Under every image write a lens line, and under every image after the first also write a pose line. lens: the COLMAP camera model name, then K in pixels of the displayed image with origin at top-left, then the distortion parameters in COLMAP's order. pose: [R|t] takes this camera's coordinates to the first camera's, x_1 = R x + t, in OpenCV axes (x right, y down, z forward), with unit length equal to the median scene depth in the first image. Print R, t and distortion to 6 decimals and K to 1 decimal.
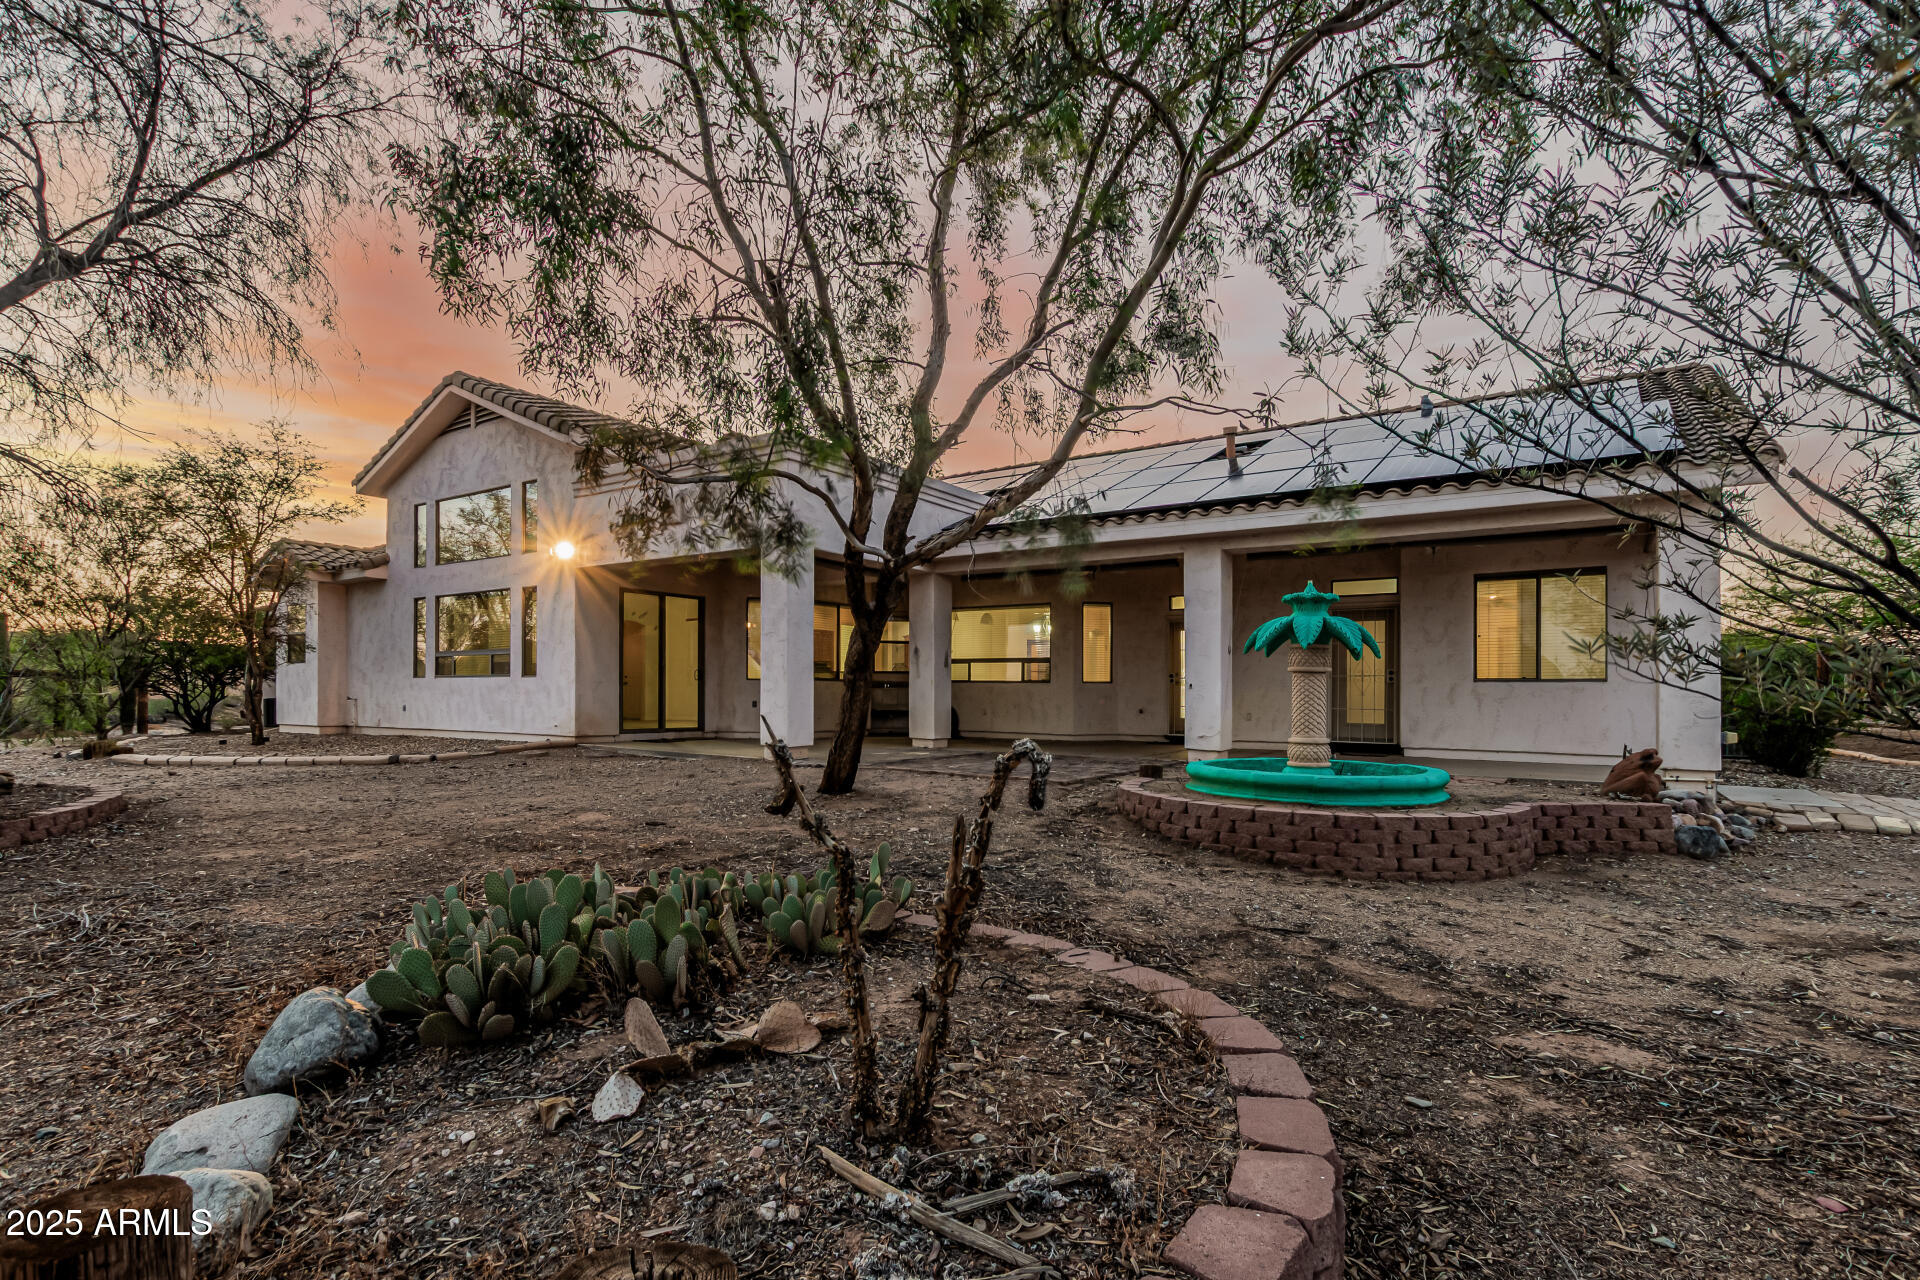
lens RADIAL K [[922.1, 0, 986.5], [0, 922.1, 690.5], [0, 0, 1]] dist [0.002327, -0.000269]
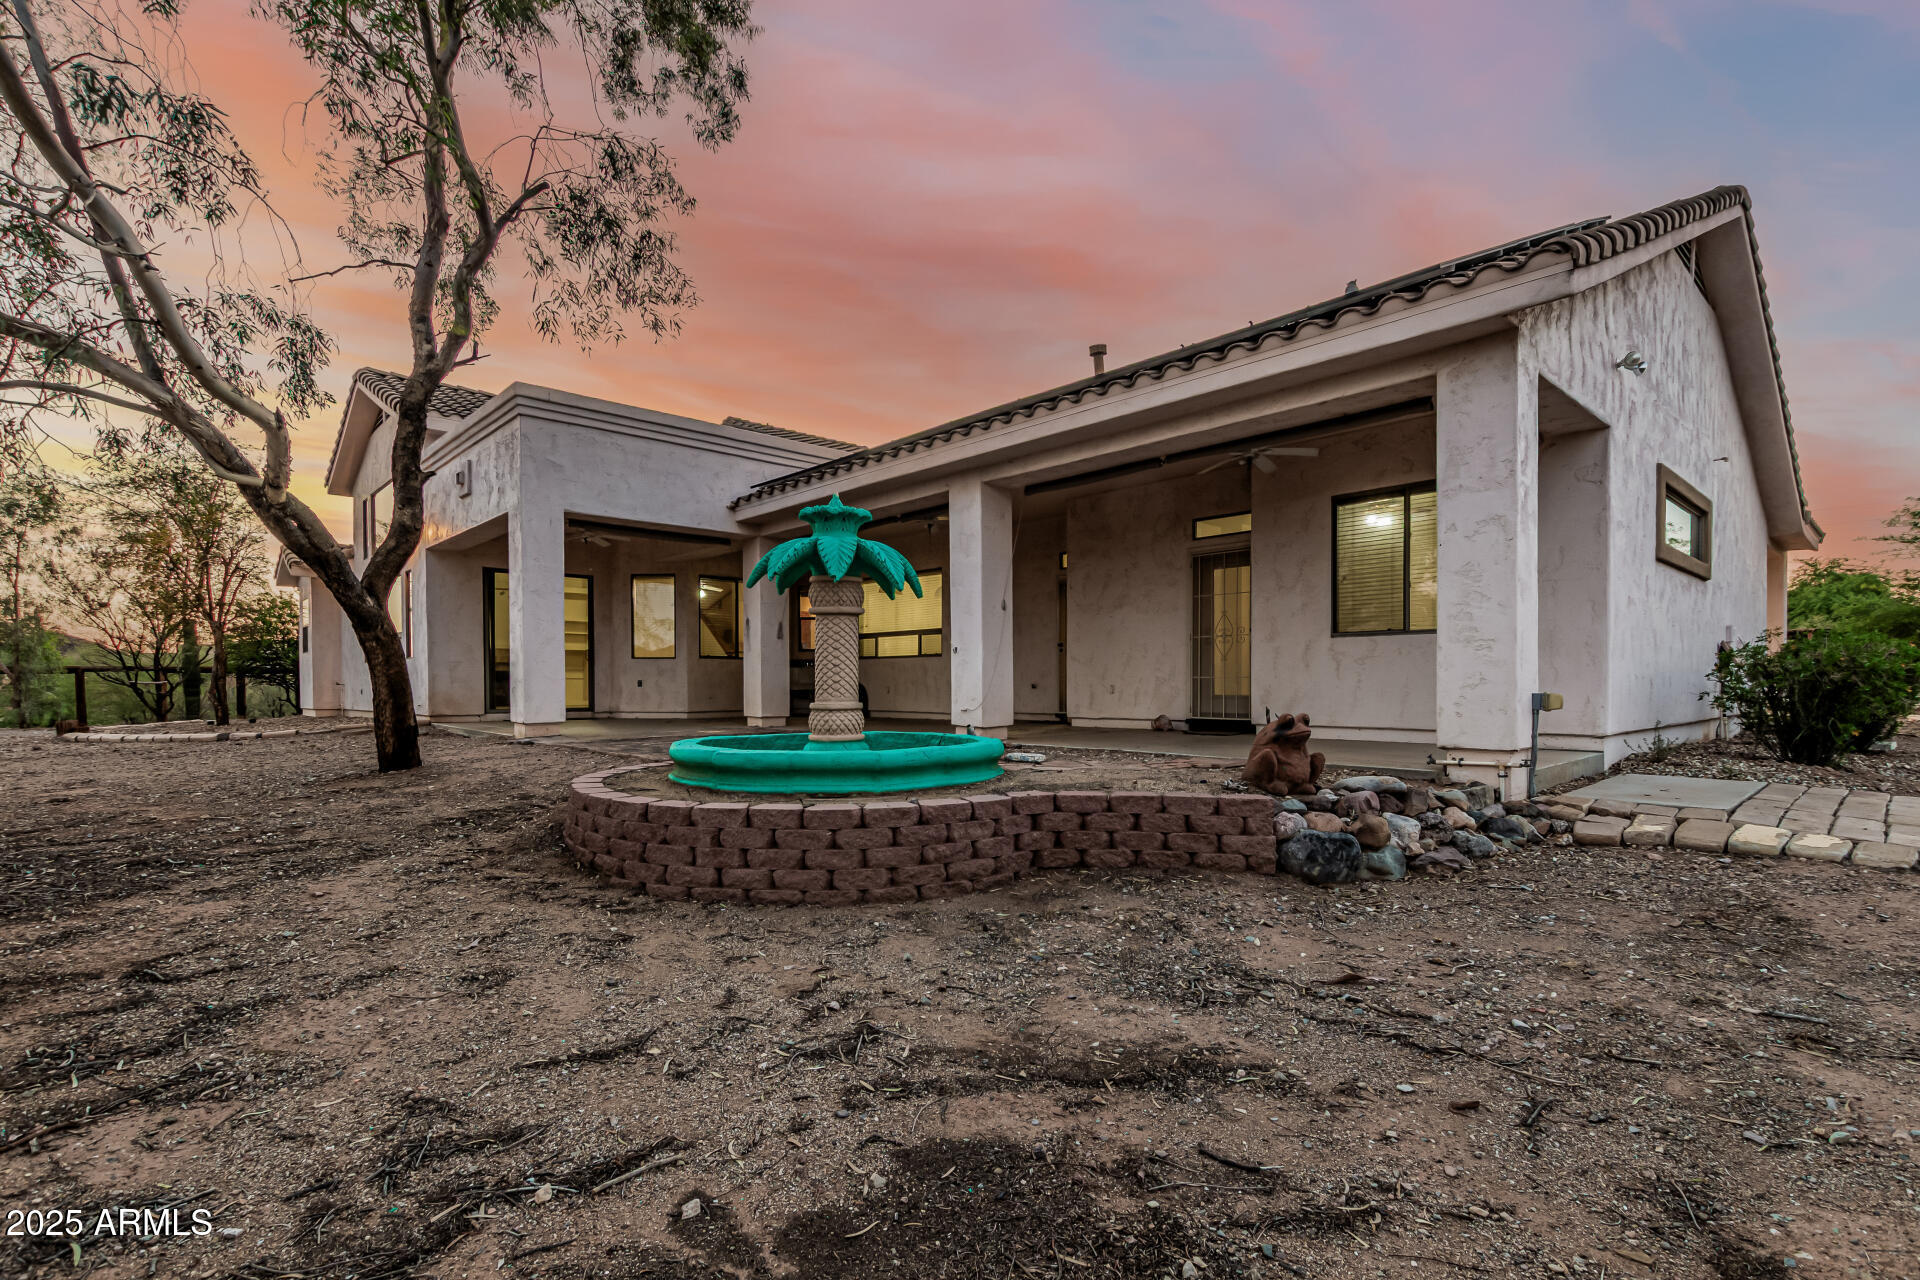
lens RADIAL K [[908.0, 0, 960.8], [0, 908.0, 727.9], [0, 0, 1]] dist [0.017055, -0.010399]
pose [[0.975141, -0.000125, -0.221583, 0.682684], [0.011451, 0.998692, 0.049832, 0.041826], [0.221287, -0.051130, 0.973867, 0.346211]]
